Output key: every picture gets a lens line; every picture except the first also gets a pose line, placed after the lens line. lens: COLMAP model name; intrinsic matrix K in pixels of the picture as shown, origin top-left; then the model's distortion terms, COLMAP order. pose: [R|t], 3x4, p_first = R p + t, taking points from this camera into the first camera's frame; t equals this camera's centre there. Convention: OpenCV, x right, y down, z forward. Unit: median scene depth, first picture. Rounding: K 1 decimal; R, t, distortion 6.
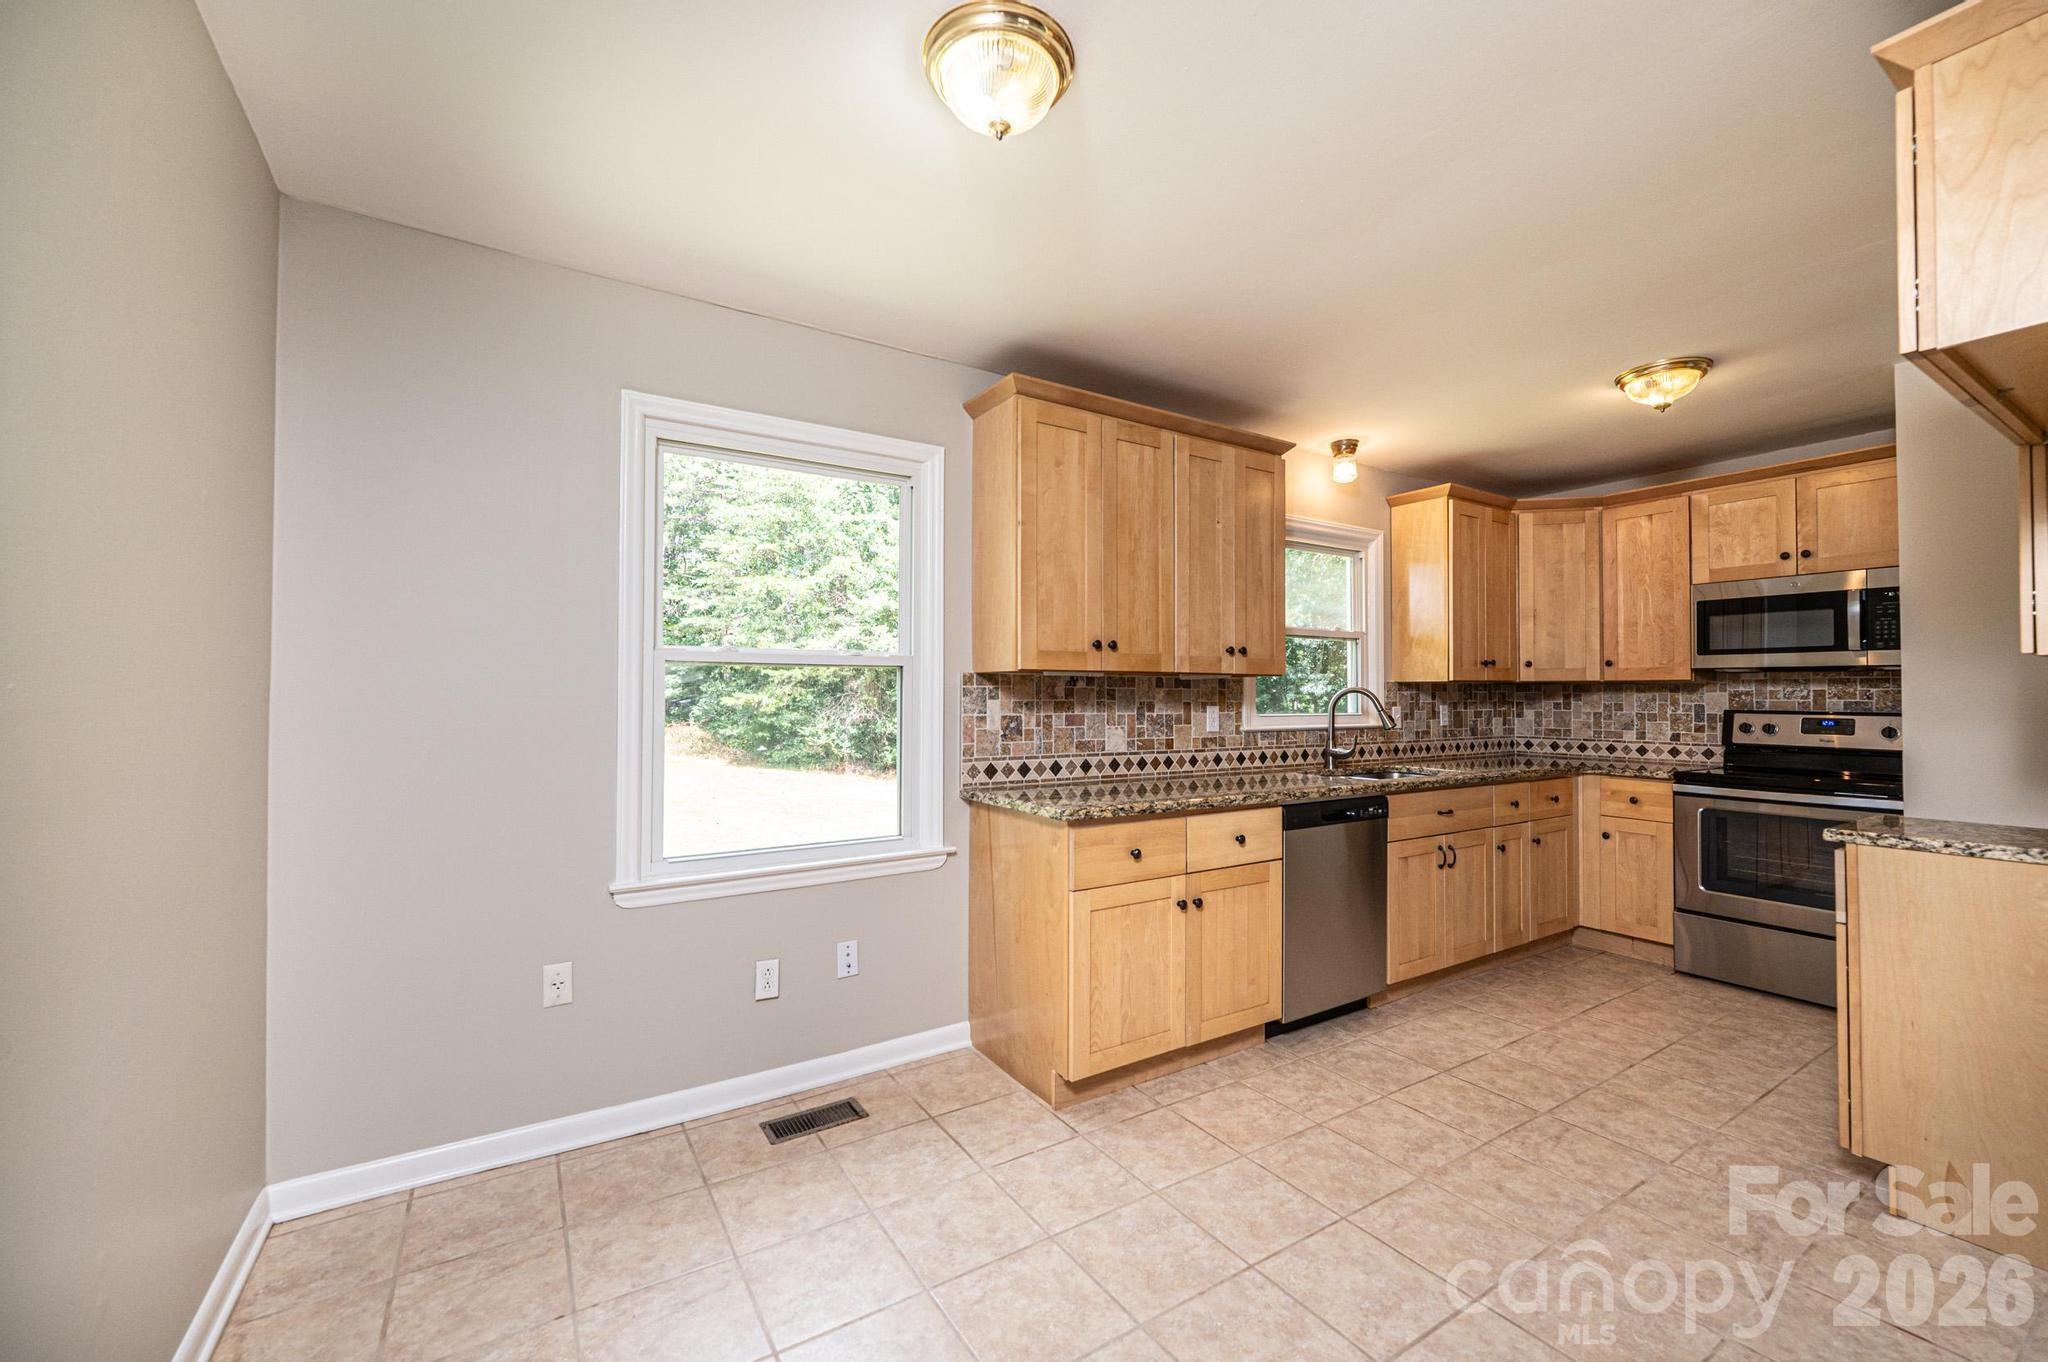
lens RADIAL K [[812.1, 0, 1031.4], [0, 812.1, 683.7], [0, 0, 1]] dist [0.001647, 0.000002]
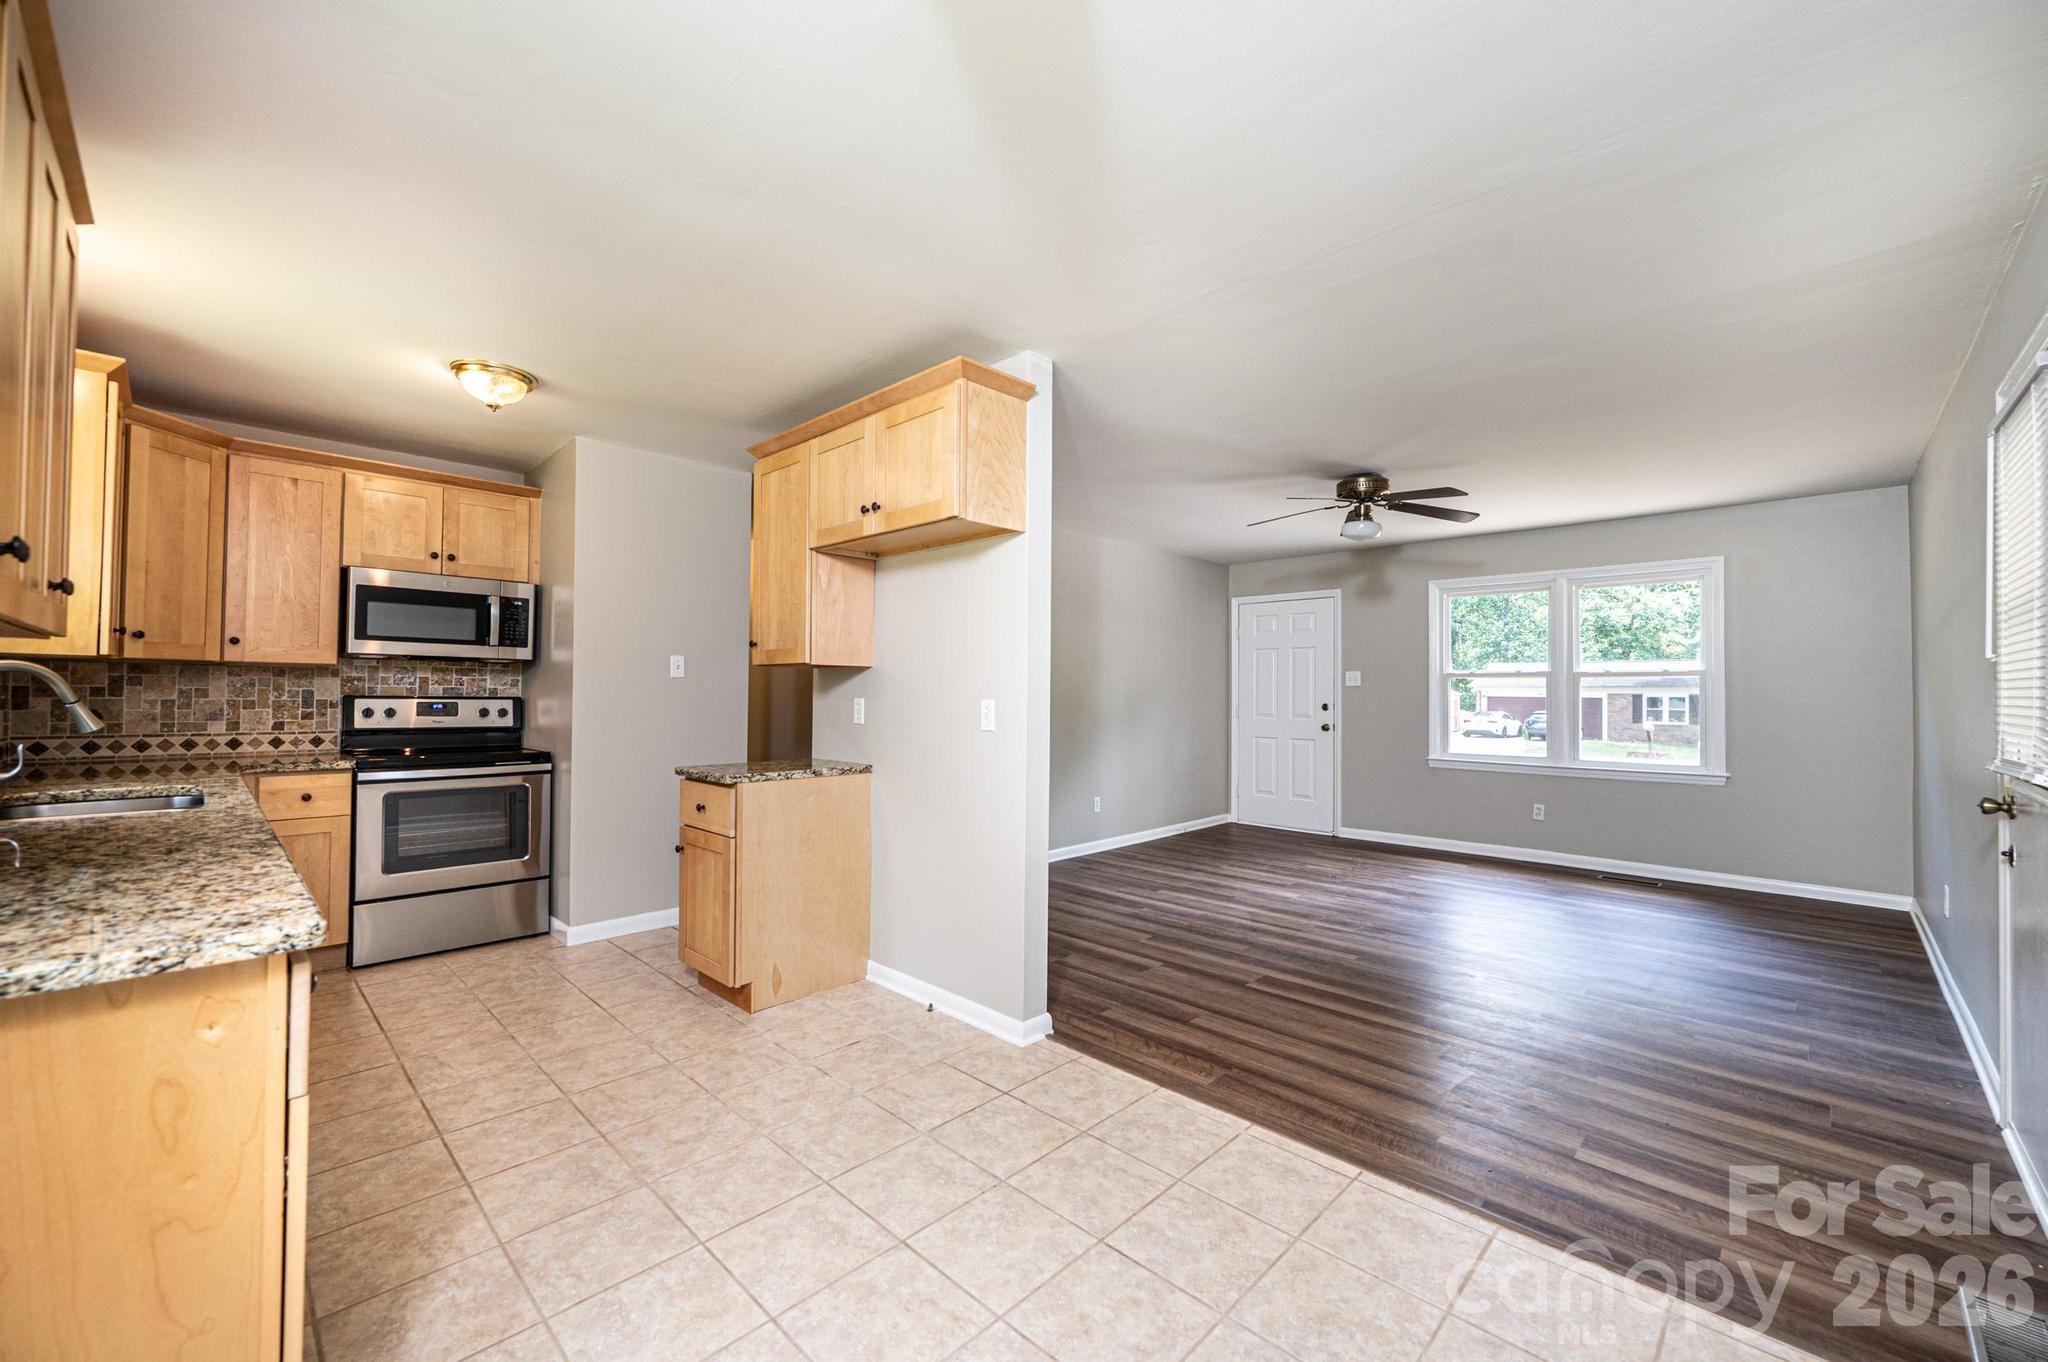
lens RADIAL K [[812.1, 0, 1022.5], [0, 812.1, 682.4], [0, 0, 1]] dist [0.001647, 0.000002]
pose [[-0.228019, 0.007206, 0.973630, -0.320276], [-0.026897, 0.999544, -0.013697, 0.008346], [-0.973285, -0.029311, -0.227721, 0.454906]]
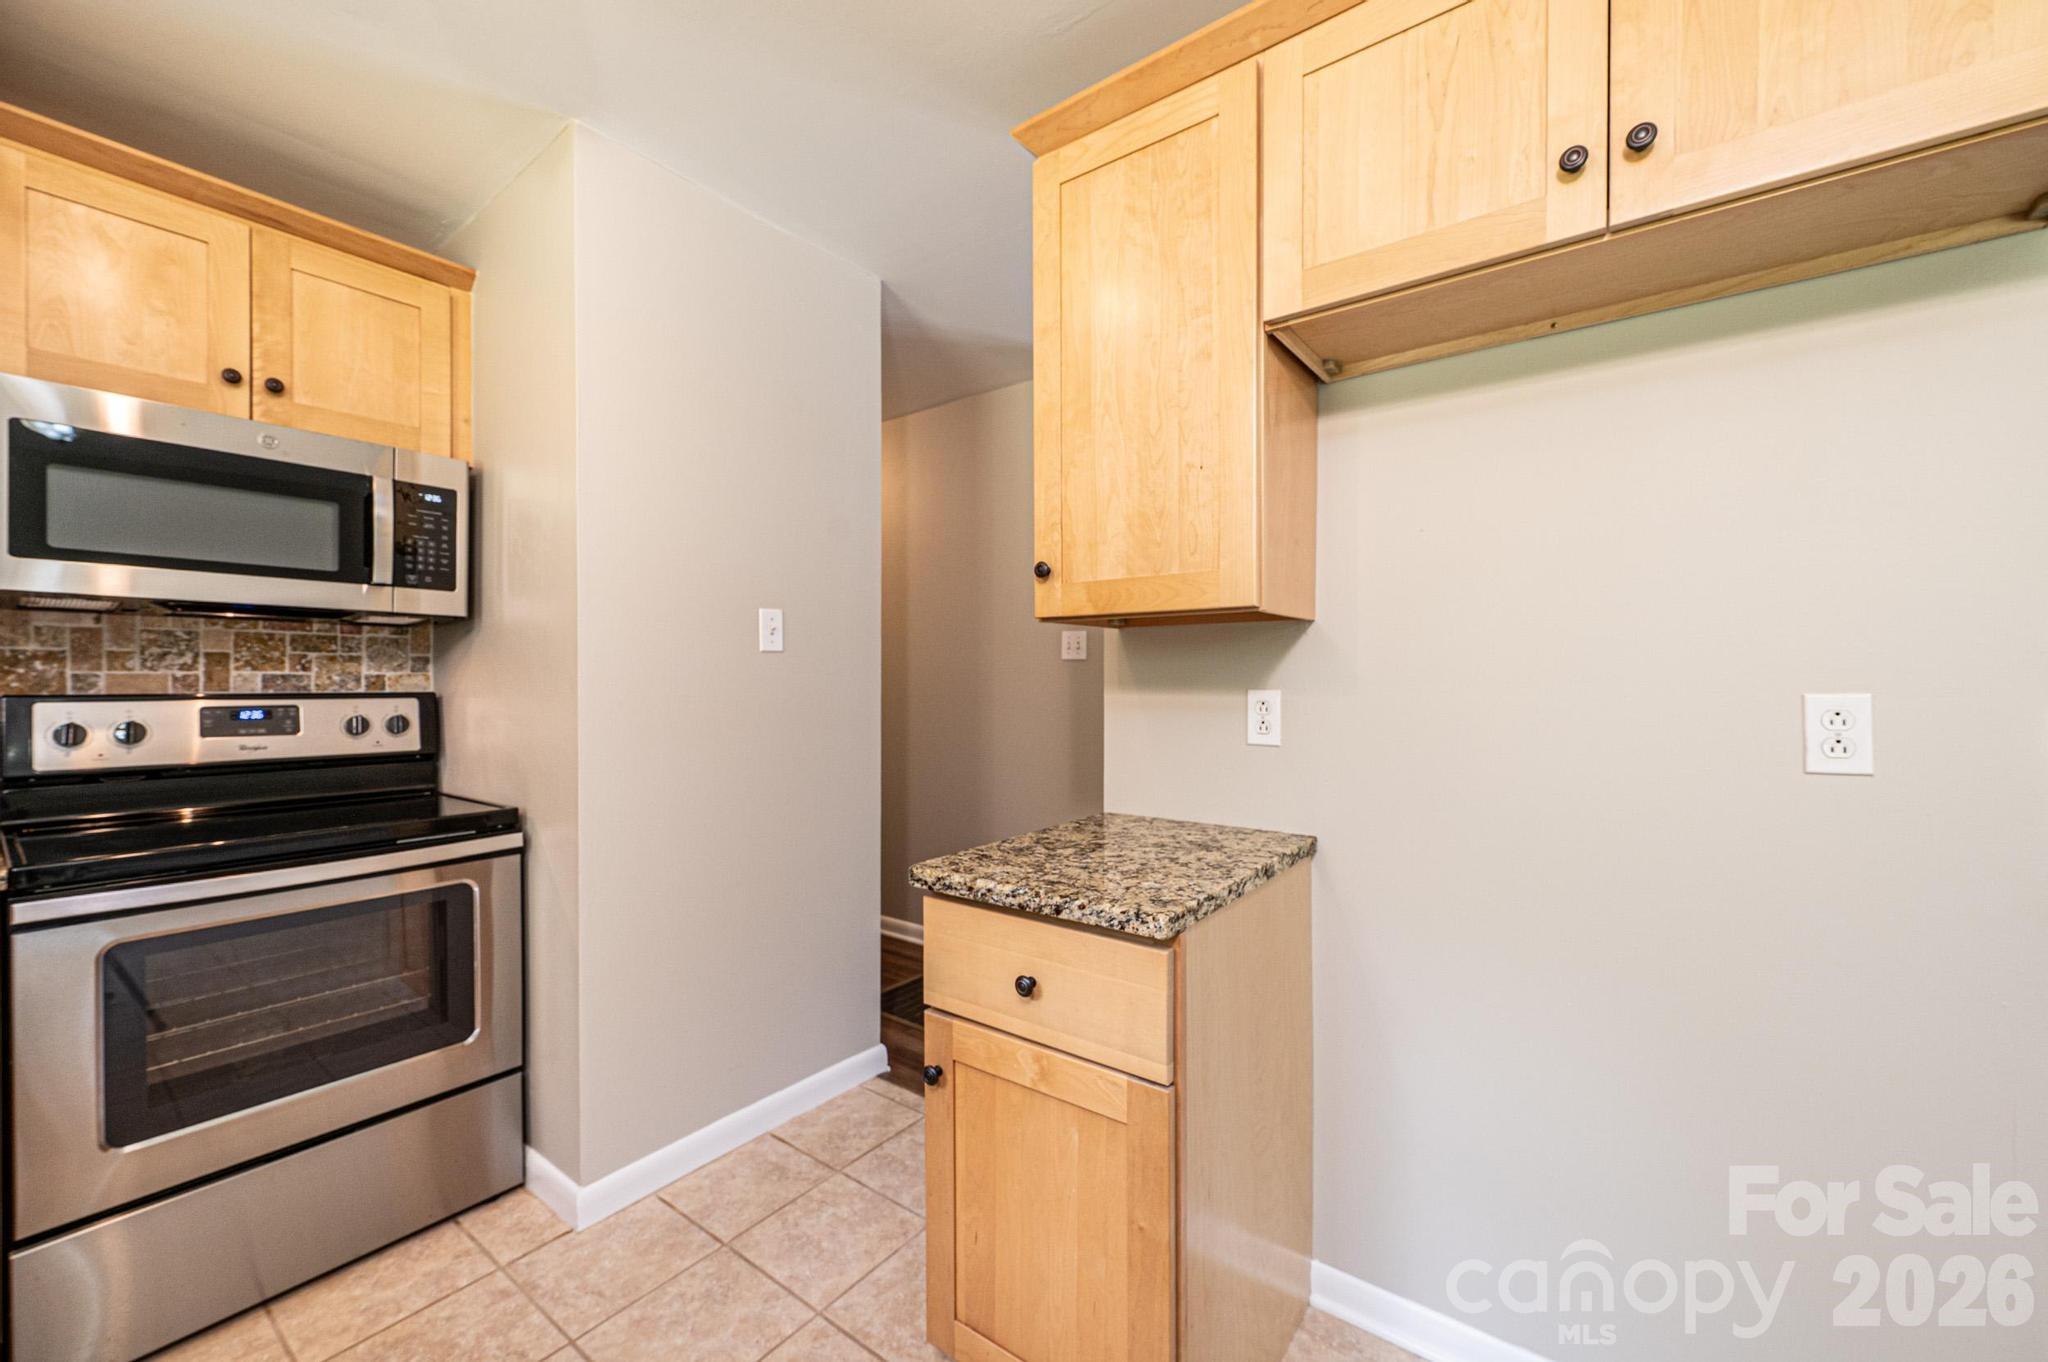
lens RADIAL K [[812.1, 0, 1027.7], [0, 812.1, 681.8], [0, 0, 1]] dist [0.001647, 0.000002]
pose [[-0.355033, -0.009679, 0.934804, 0.289525], [-0.017482, 0.999840, 0.003713, 0.015392], [-0.934690, -0.015024, -0.355146, 0.702938]]
